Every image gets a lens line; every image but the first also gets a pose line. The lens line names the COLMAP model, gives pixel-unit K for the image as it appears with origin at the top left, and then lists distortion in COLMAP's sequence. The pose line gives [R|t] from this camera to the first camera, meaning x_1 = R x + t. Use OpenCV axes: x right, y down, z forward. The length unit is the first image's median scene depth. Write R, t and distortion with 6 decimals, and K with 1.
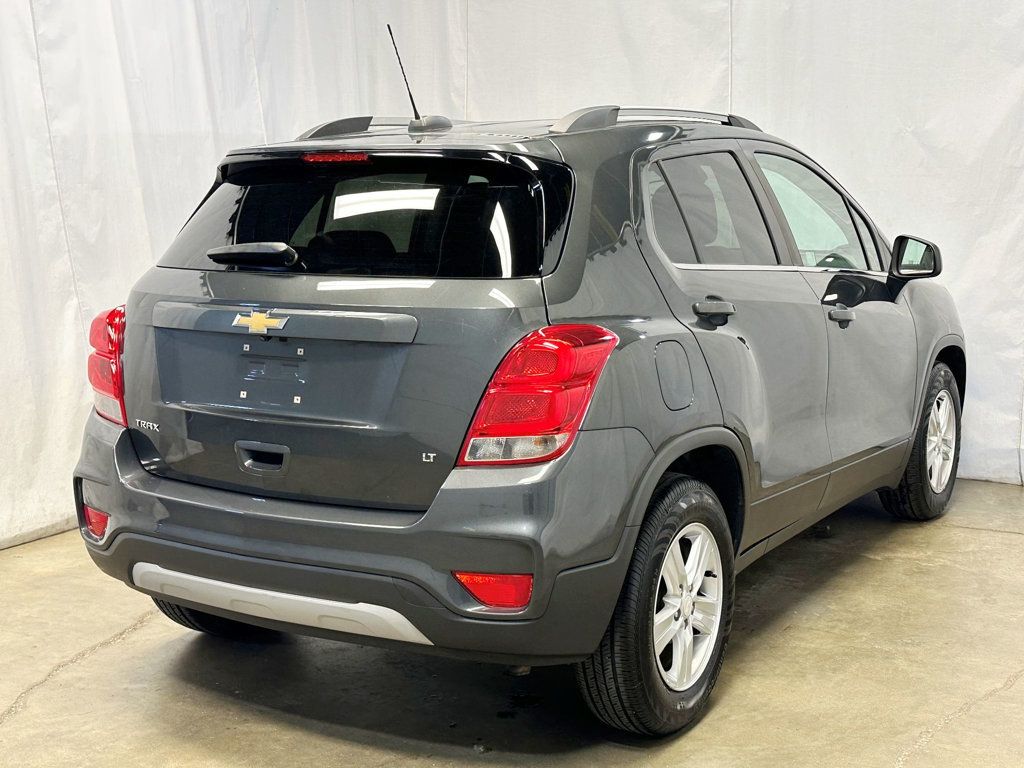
lens RADIAL K [[1331.6, 0, 512.0], [0, 1331.6, 384.0], [0, 0, 1]] dist [0.148776, -0.066309]
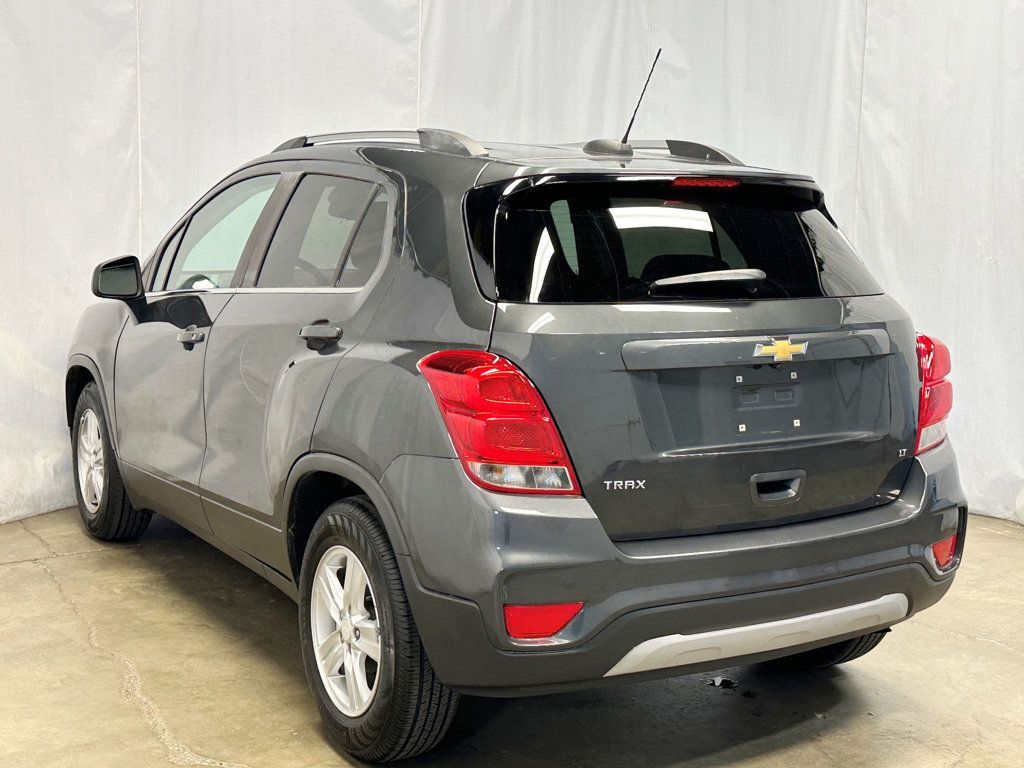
lens RADIAL K [[1349.0, 0, 512.9], [0, 1349.0, 399.4], [0, 0, 1]] dist [0.182152, 0.003267]
pose [[0.446618, -0.110299, 0.887900, -1.168672], [0.113101, 0.991371, 0.066263, -0.098464], [-0.887548, 0.070828, 0.455239, 0.720934]]
